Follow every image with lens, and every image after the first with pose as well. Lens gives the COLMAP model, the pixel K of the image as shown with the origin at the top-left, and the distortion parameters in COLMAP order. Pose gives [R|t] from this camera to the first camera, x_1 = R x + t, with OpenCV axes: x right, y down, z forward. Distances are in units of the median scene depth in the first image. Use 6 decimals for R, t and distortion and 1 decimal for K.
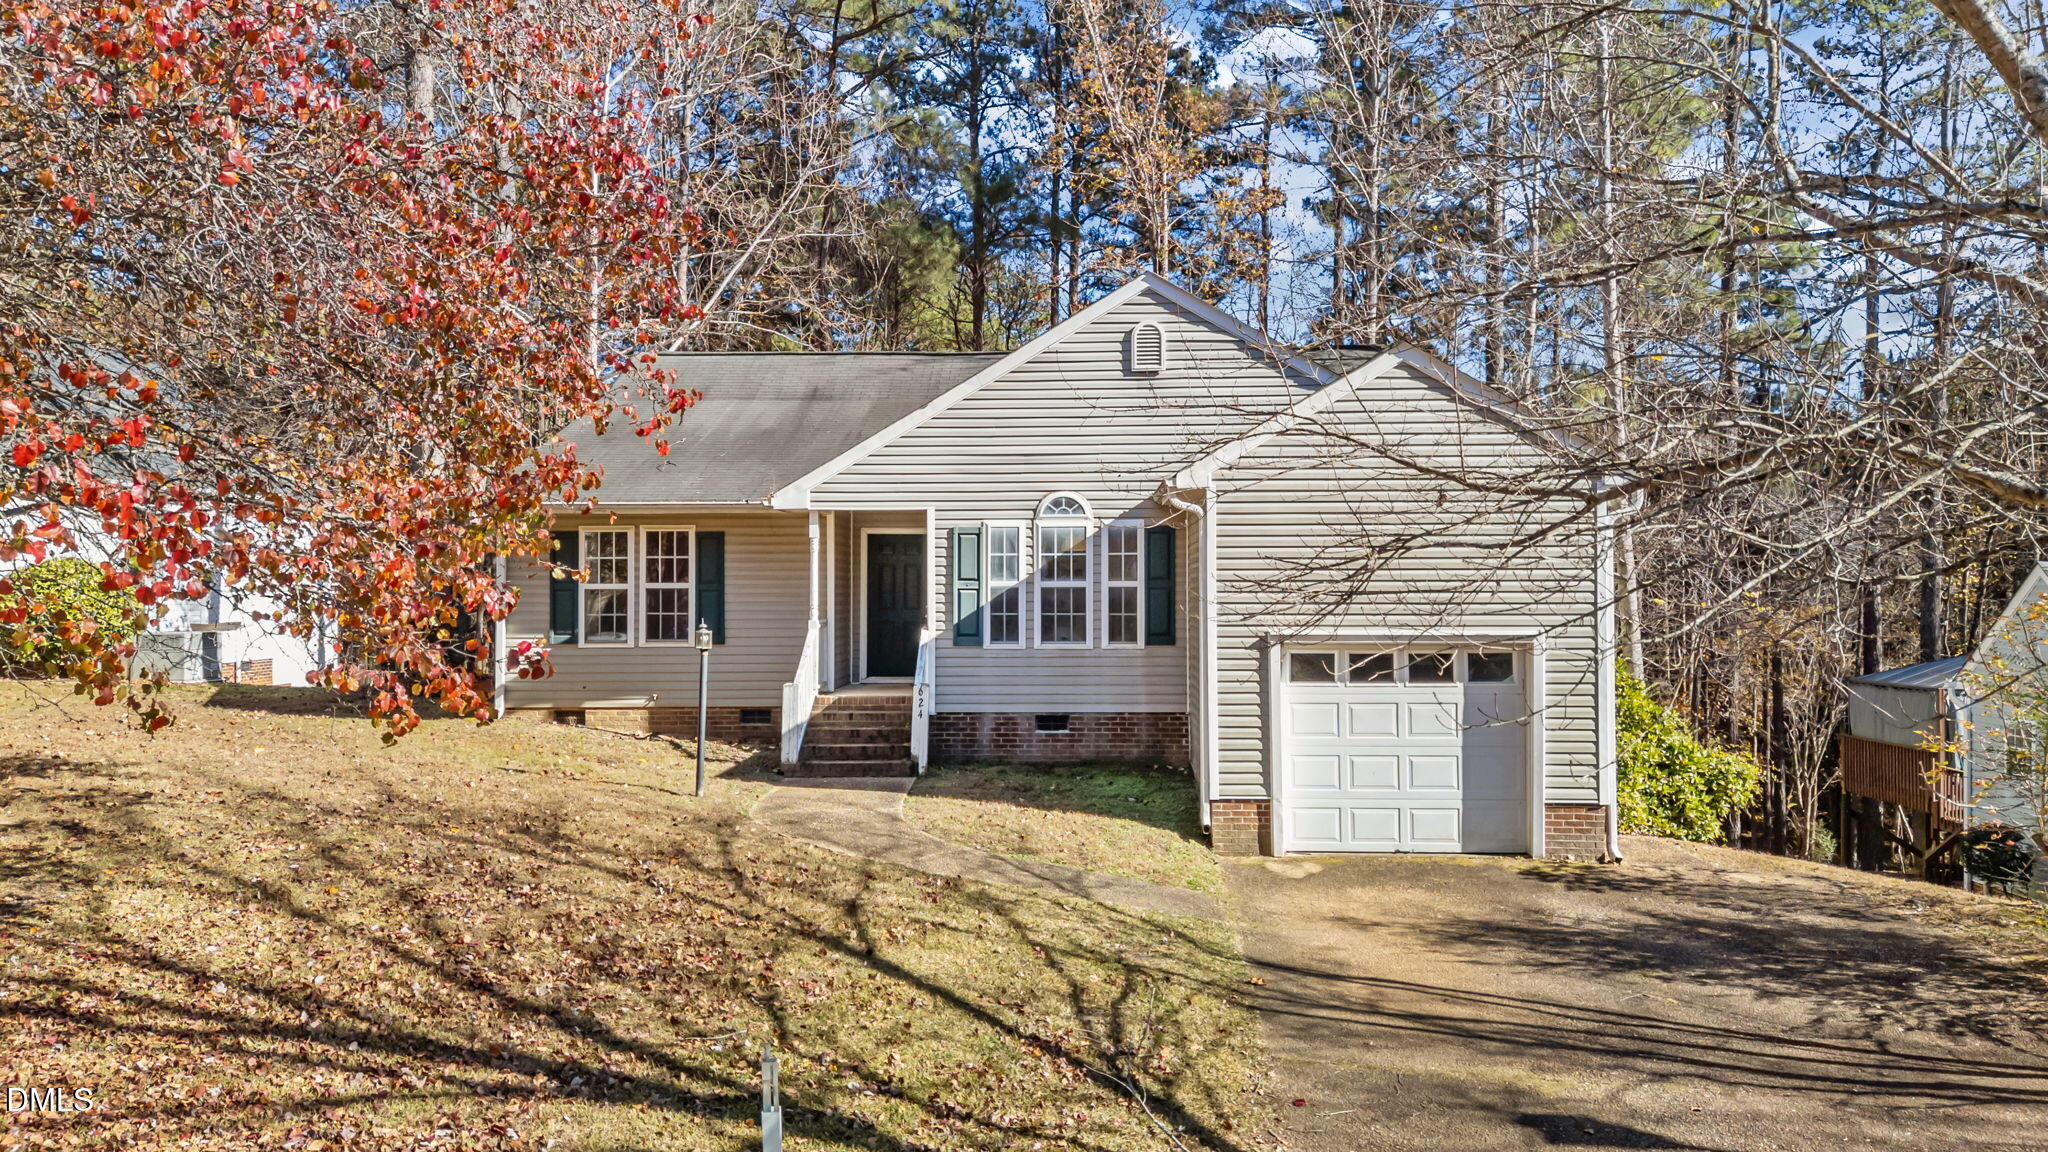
lens RADIAL K [[1488.1, 0, 1028.4], [0, 1488.1, 580.9], [0, 0, 1]] dist [0.080396, -0.077178]
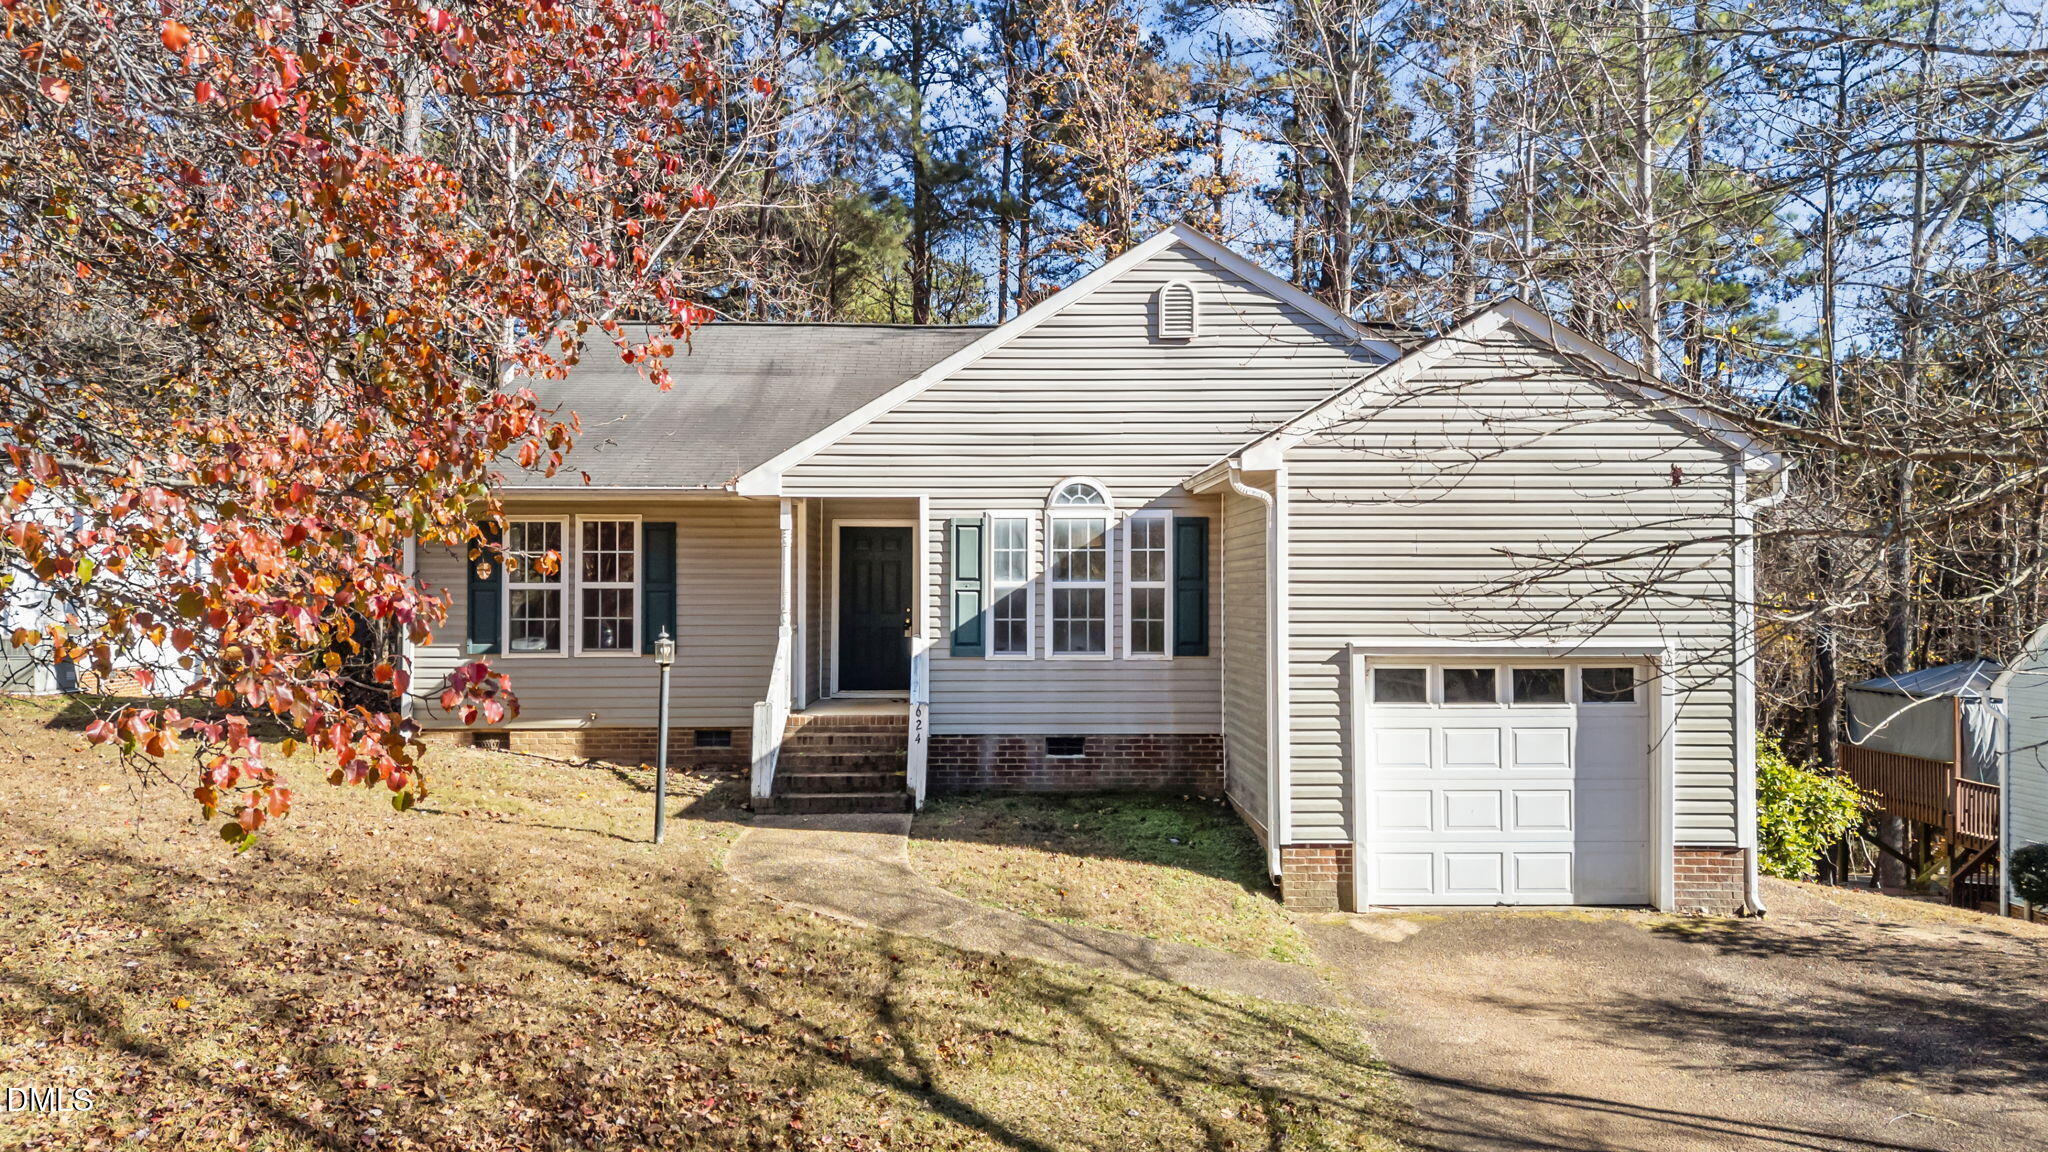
lens RADIAL K [[1488.1, 0, 1024.5], [0, 1488.1, 569.8], [0, 0, 1]] dist [0.080396, -0.077178]
pose [[0.998375, 0.002702, 0.056926, -0.063379], [-0.002310, 0.999973, -0.006949, -0.000495], [-0.056944, 0.006806, 0.998354, 0.160076]]
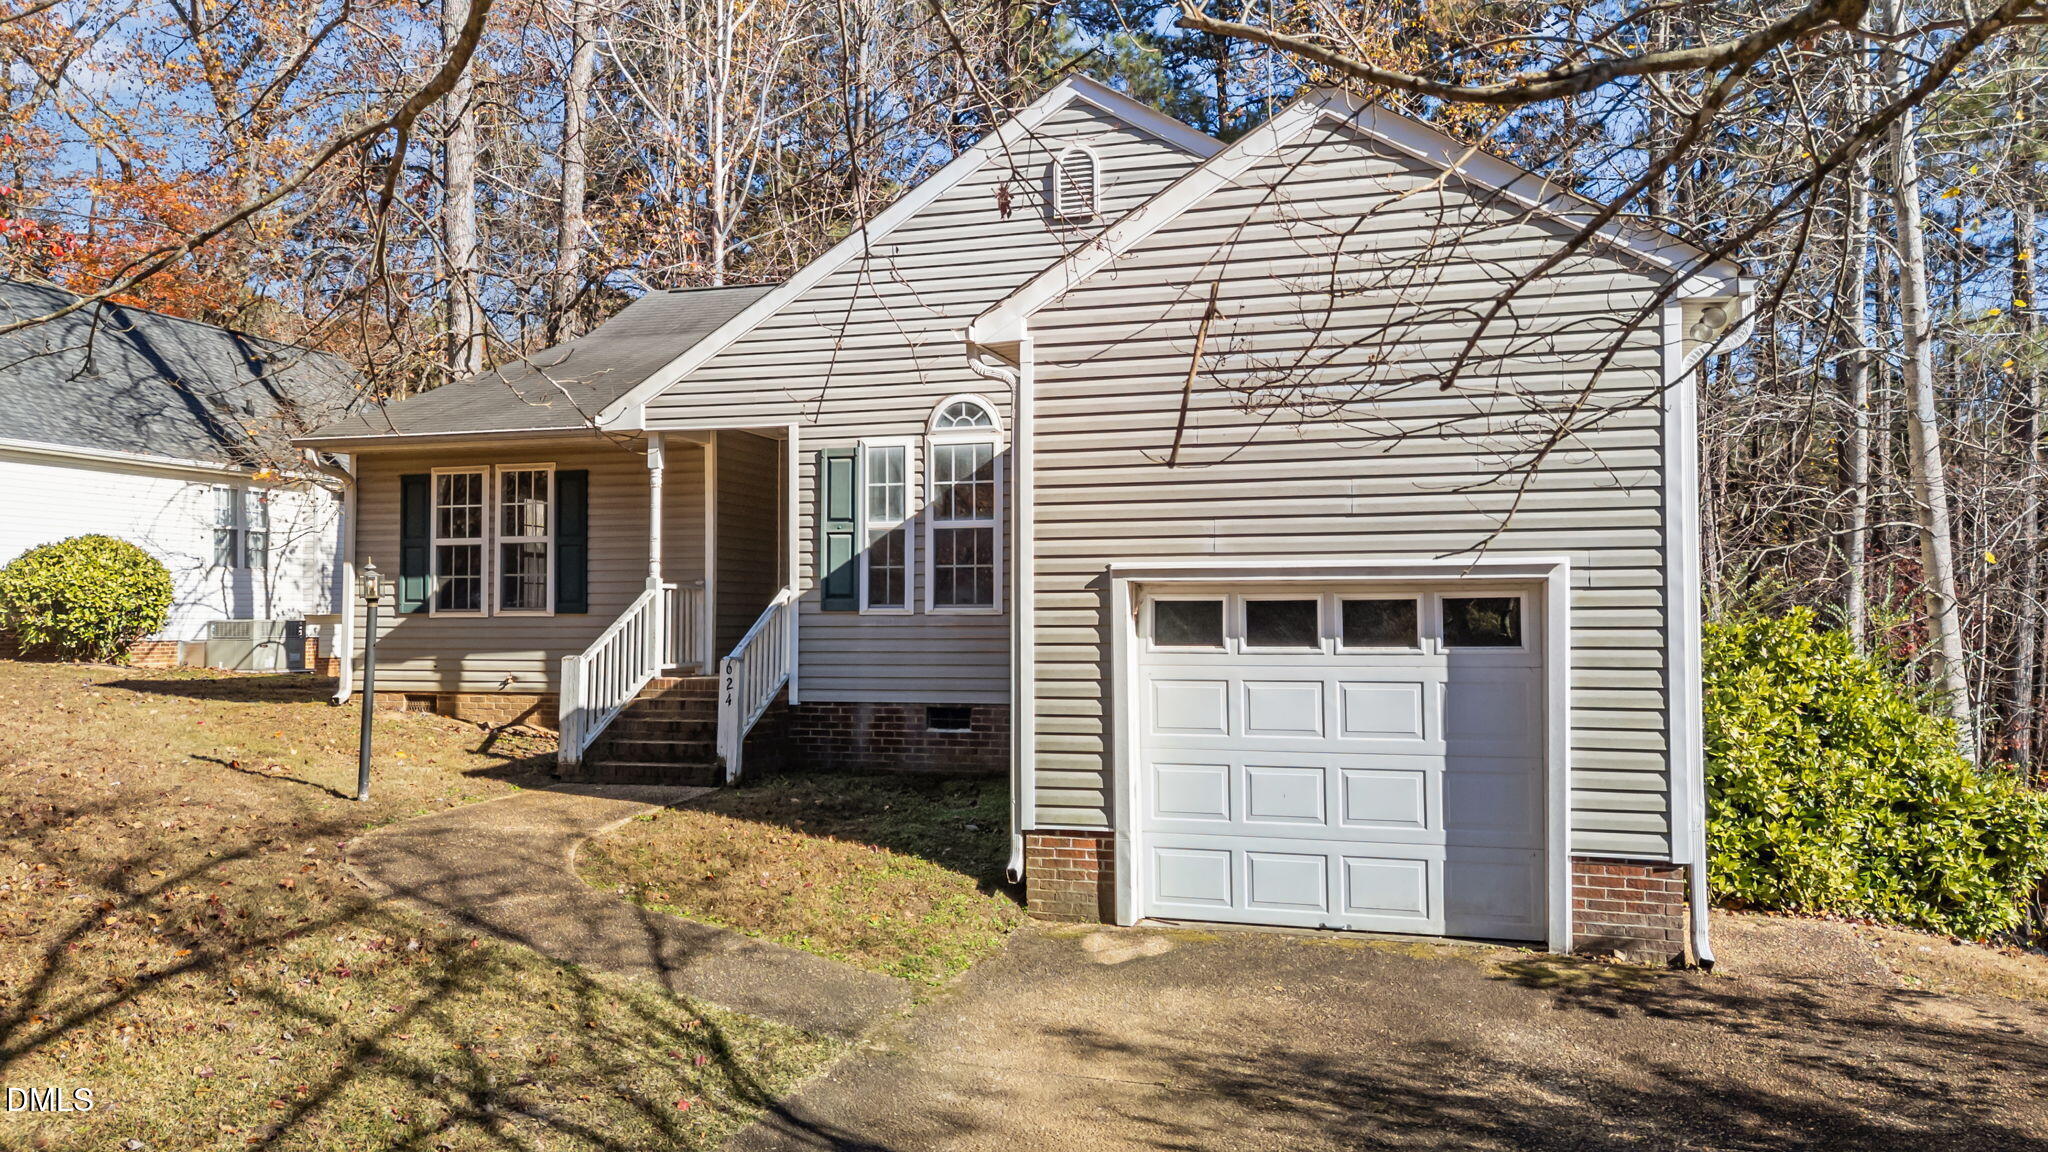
lens RADIAL K [[1488.1, 0, 1040.2], [0, 1488.1, 586.1], [0, 0, 1]] dist [0.080396, -0.077178]
pose [[0.966371, -0.004915, -0.257103, 0.269812], [0.000135, 0.999827, -0.018606, 0.050471], [0.257150, 0.017946, 0.966205, 0.356708]]
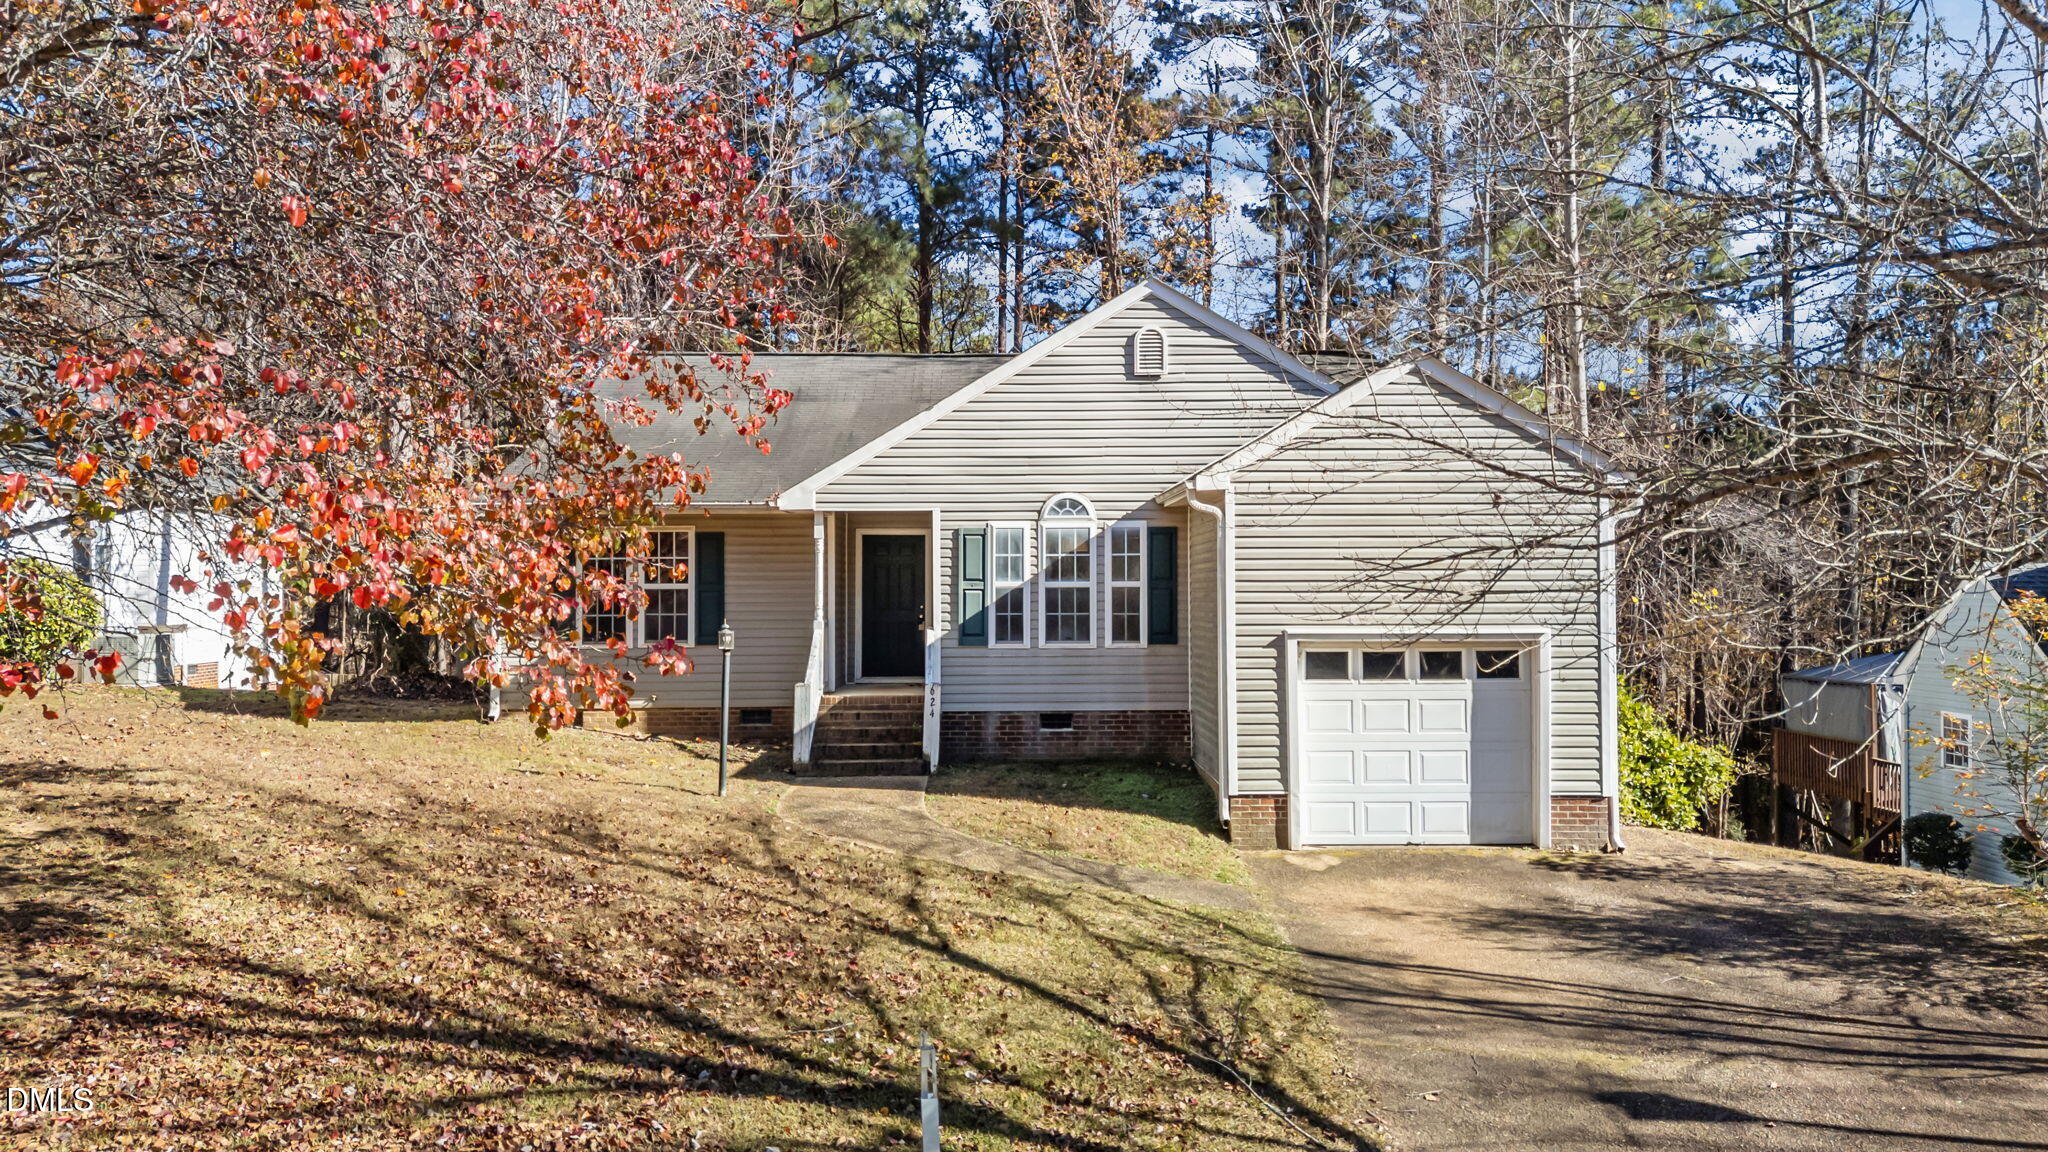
lens RADIAL K [[1488.1, 0, 1026.8], [0, 1488.1, 572.5], [0, 0, 1]] dist [0.080396, -0.077178]
pose [[0.998456, -0.000977, 0.055533, -0.067282], [0.001315, 0.999981, -0.006048, 0.000258], [-0.055526, 0.006112, 0.998439, -0.011904]]
